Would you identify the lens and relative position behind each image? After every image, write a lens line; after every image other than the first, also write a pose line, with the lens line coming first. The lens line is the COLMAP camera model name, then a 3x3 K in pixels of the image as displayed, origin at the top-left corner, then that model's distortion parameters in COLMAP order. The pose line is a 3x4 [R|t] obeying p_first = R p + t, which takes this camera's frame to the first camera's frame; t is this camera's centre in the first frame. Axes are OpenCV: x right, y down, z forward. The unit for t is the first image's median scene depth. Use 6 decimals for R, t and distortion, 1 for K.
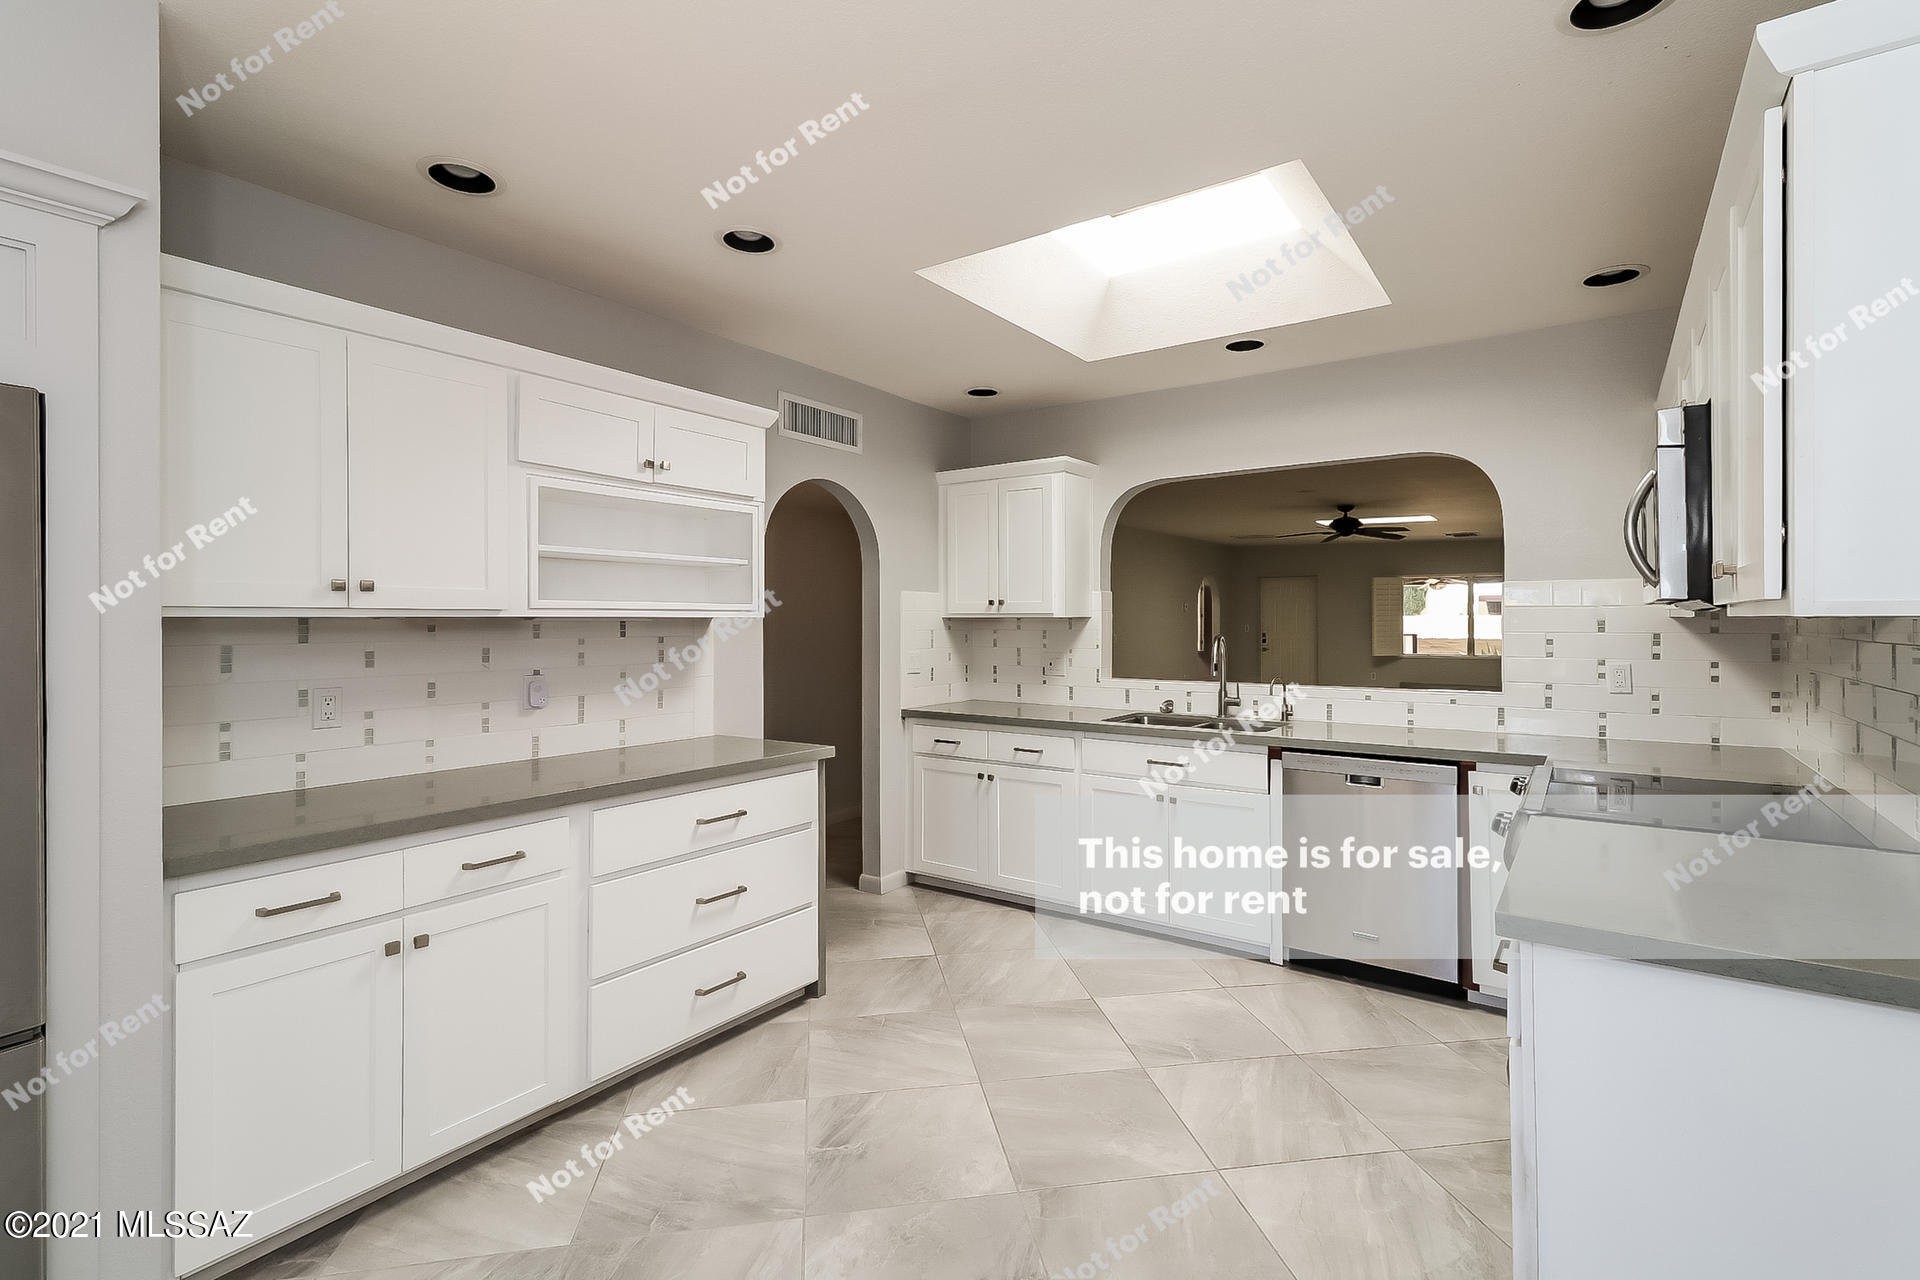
lens RADIAL K [[878.2, 0, 958.5], [0, 878.2, 621.4], [0, 0, 1]] dist [0.022342, -0.010700]
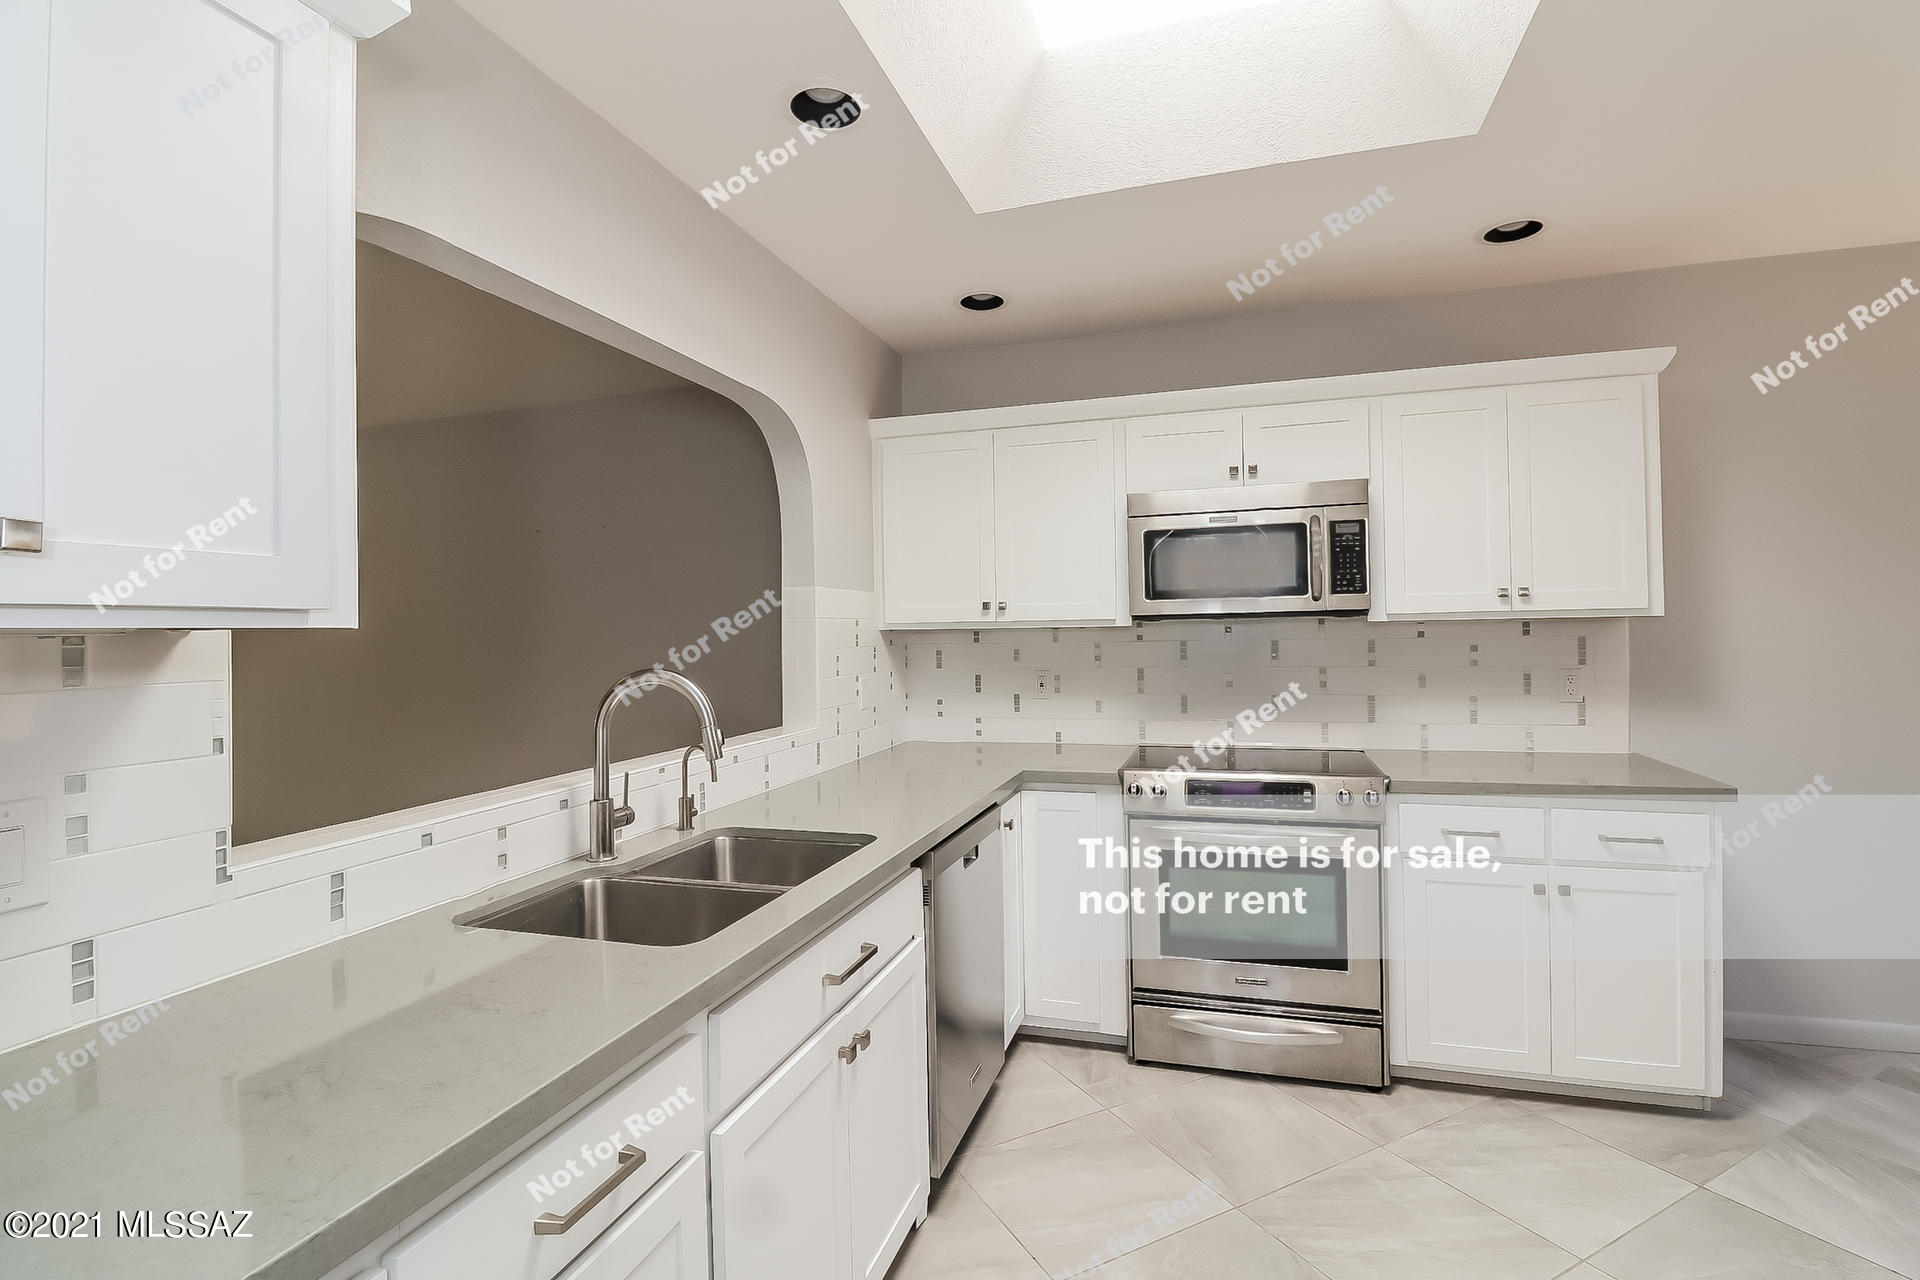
lens RADIAL K [[895.9, 0, 968.1], [0, 895.9, 619.0], [0, 0, 1]] dist [-0.001415, -0.012361]
pose [[-0.320733, 0.021859, 0.946917, -0.189314], [0.020153, 0.999665, -0.016250, 0.000465], [-0.946955, 0.013872, -0.321066, 1.022355]]
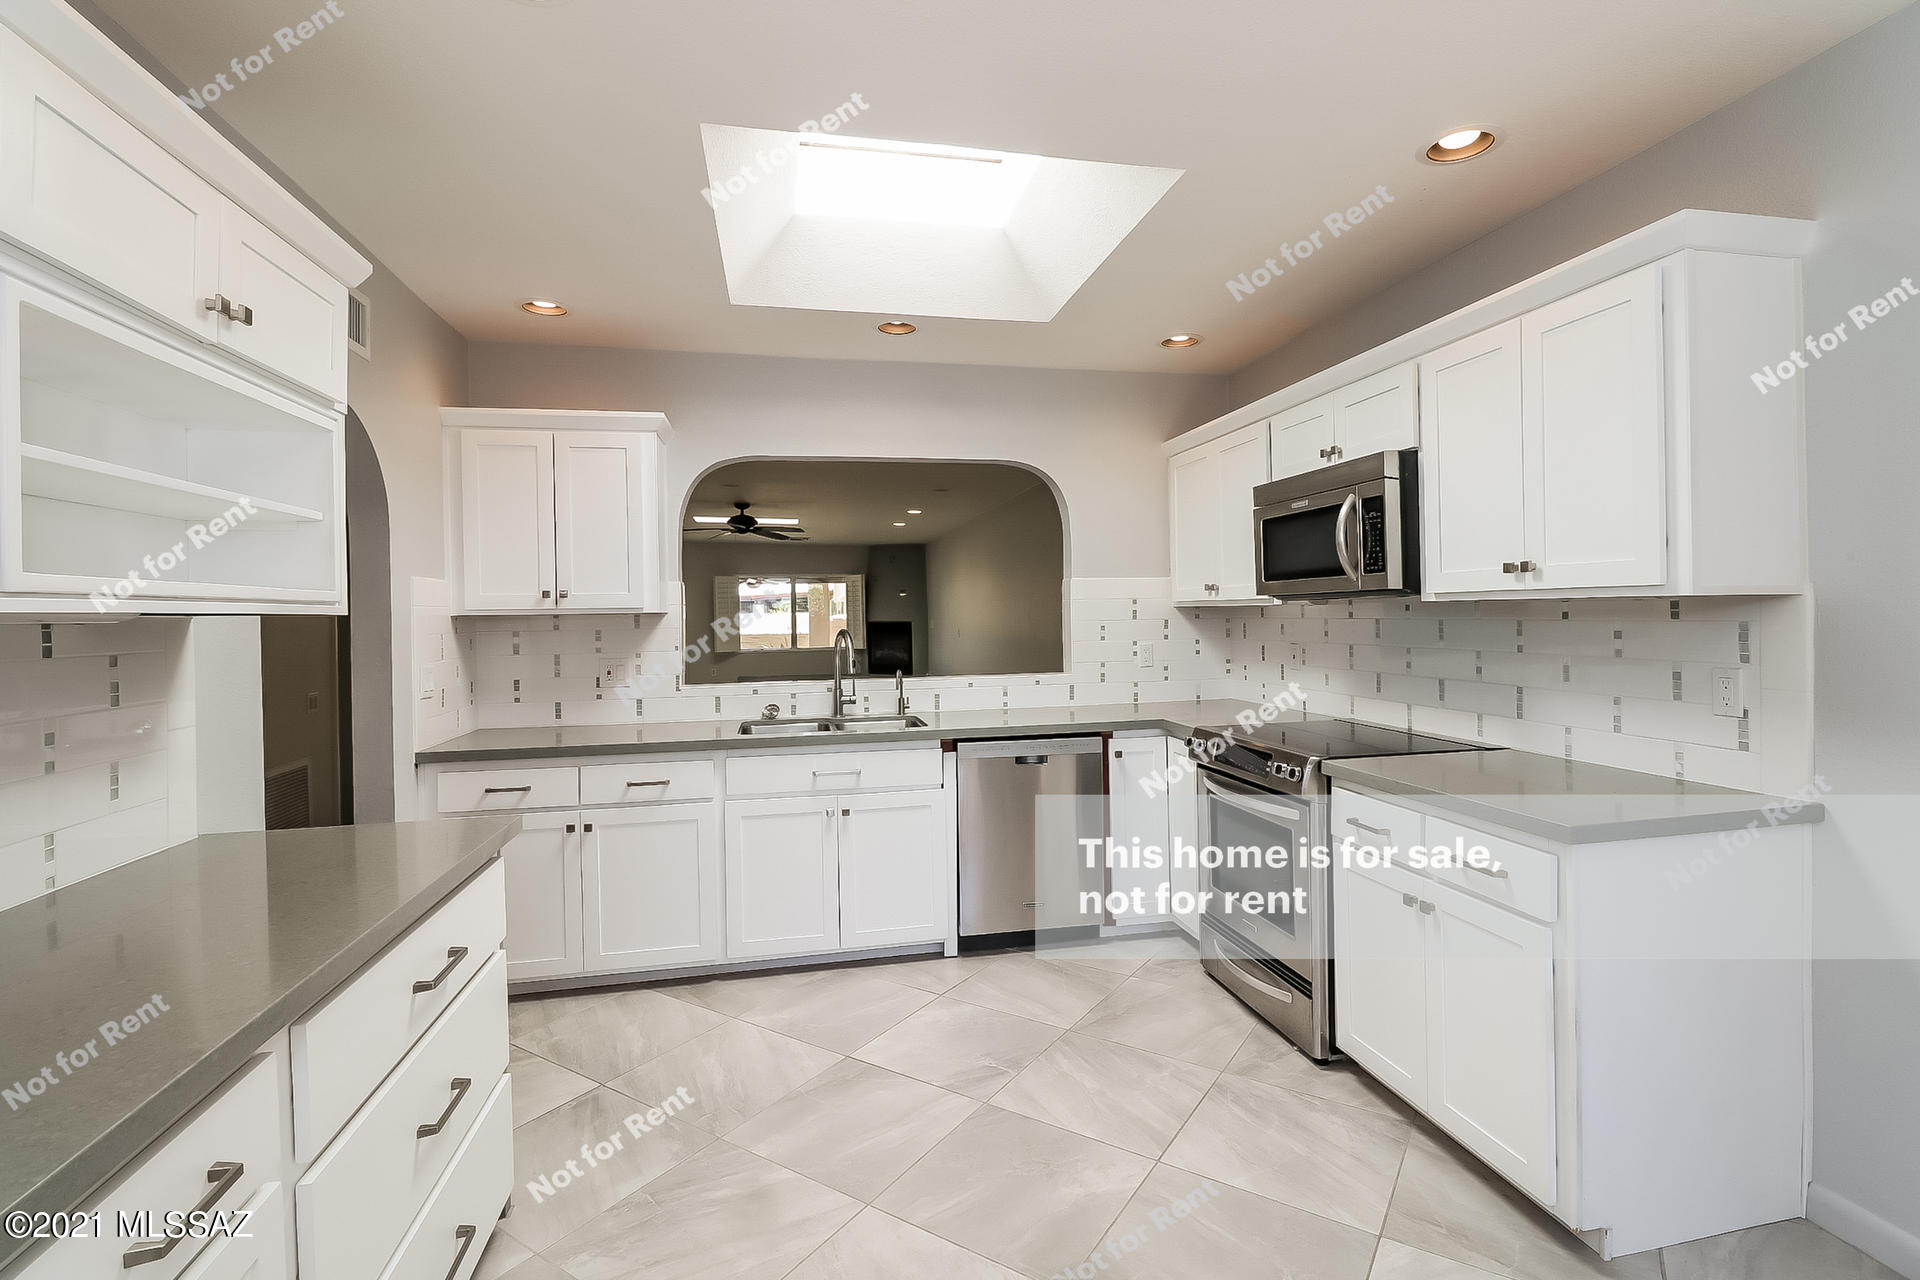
lens RADIAL K [[895.9, 0, 968.1], [0, 895.9, 619.0], [0, 0, 1]] dist [-0.001415, -0.012361]
pose [[0.676190, -0.013687, 0.736600, -0.325037], [0.015875, 0.999866, 0.004006, 0.002424], [-0.736556, 0.008985, 0.676316, 0.263803]]
